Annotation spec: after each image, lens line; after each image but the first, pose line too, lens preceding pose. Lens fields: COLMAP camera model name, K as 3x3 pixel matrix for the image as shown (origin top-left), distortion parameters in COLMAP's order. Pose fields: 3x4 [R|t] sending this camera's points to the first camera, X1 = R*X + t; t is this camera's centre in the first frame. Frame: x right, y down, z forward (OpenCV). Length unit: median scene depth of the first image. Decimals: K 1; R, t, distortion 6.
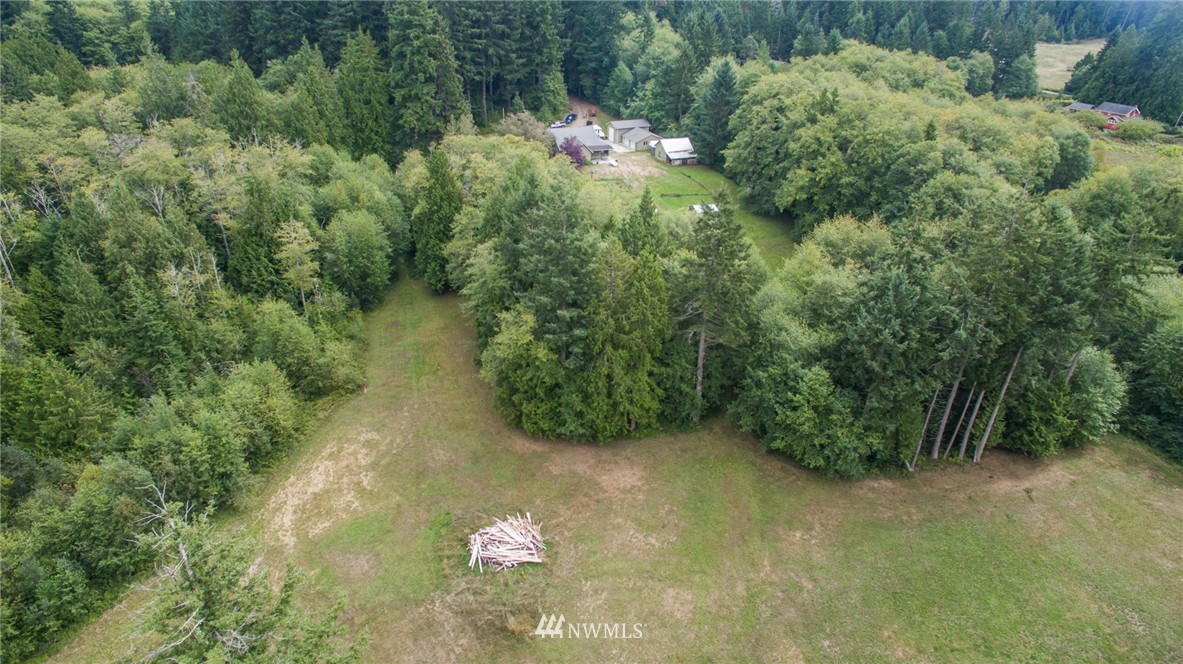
lens RADIAL K [[701.0, 0, 591.5], [0, 701.0, 332.0], [0, 0, 1]] dist [-0.074018, 0.001231]
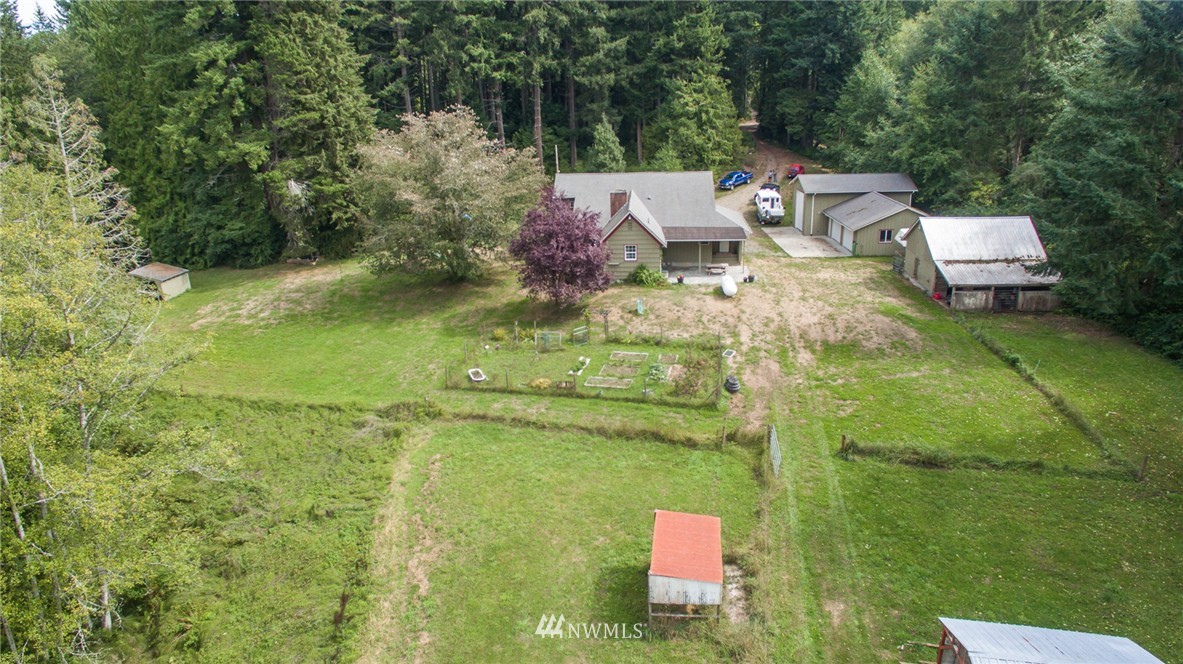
lens RADIAL K [[701.0, 0, 591.5], [0, 701.0, 332.0], [0, 0, 1]] dist [-0.074018, 0.001231]
pose [[0.892971, 0.103060, -0.438156, 0.098654], [-0.170119, 0.978507, -0.116548, -0.160660], [0.416727, 0.178613, 0.891311, 0.645760]]
